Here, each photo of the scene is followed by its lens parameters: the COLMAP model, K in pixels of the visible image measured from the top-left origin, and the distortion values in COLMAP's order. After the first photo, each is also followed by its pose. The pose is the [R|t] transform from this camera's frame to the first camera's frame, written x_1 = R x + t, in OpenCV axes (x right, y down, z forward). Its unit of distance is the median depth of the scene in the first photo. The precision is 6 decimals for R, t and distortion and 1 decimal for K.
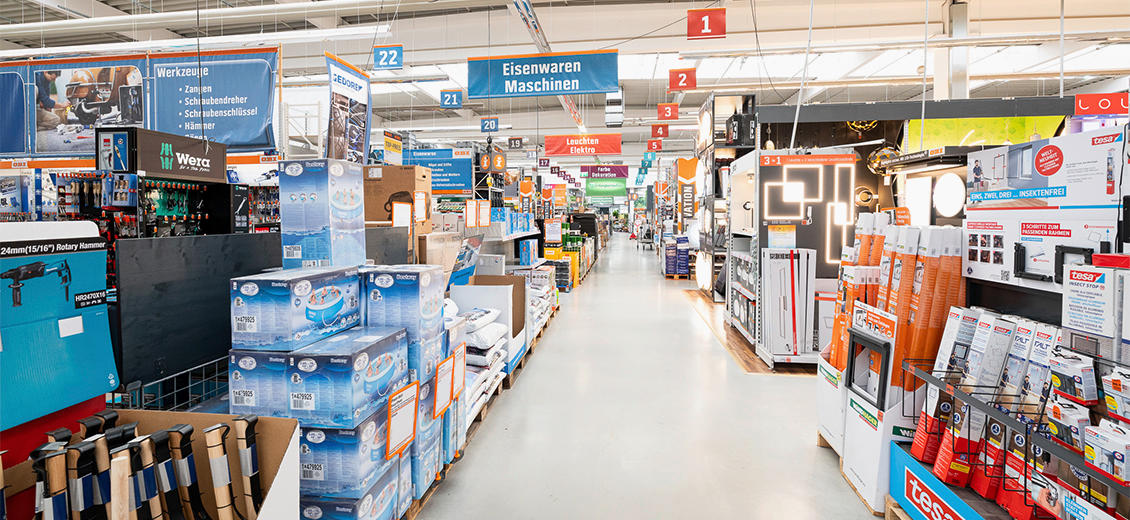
lens RADIAL K [[443.9, 0, 556.3], [0, 443.9, 224.6], [0, 0, 1]] dist [-0.001478, -0.000266]
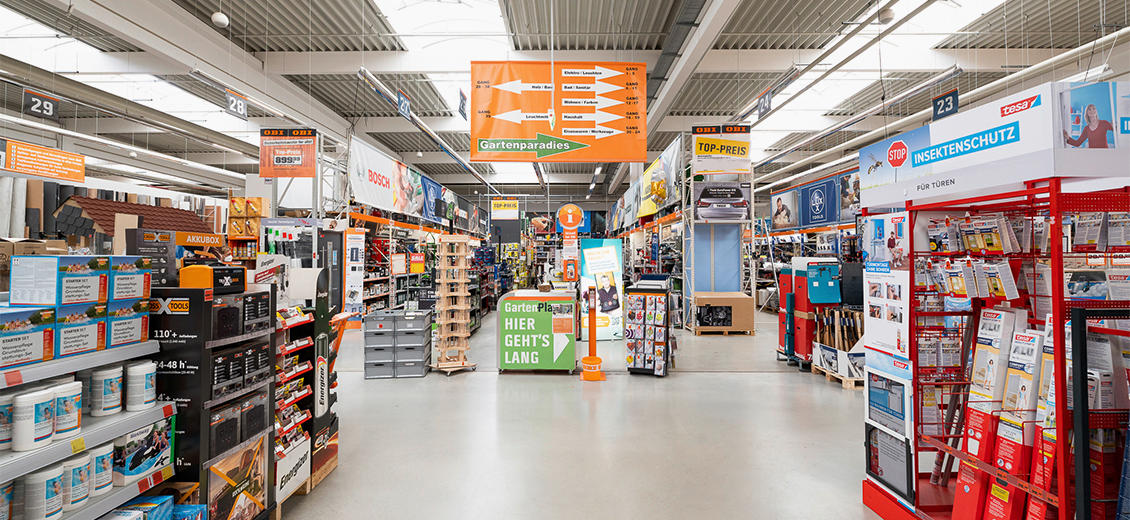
lens RADIAL K [[443.9, 0, 564.9], [0, 443.9, 256.6], [0, 0, 1]] dist [-0.001478, -0.000266]
pose [[0.132674, -0.001881, -0.991158, 0.827848], [-0.013482, 0.999902, -0.003703, 0.008154], [0.991068, 0.013854, 0.132635, -0.622485]]
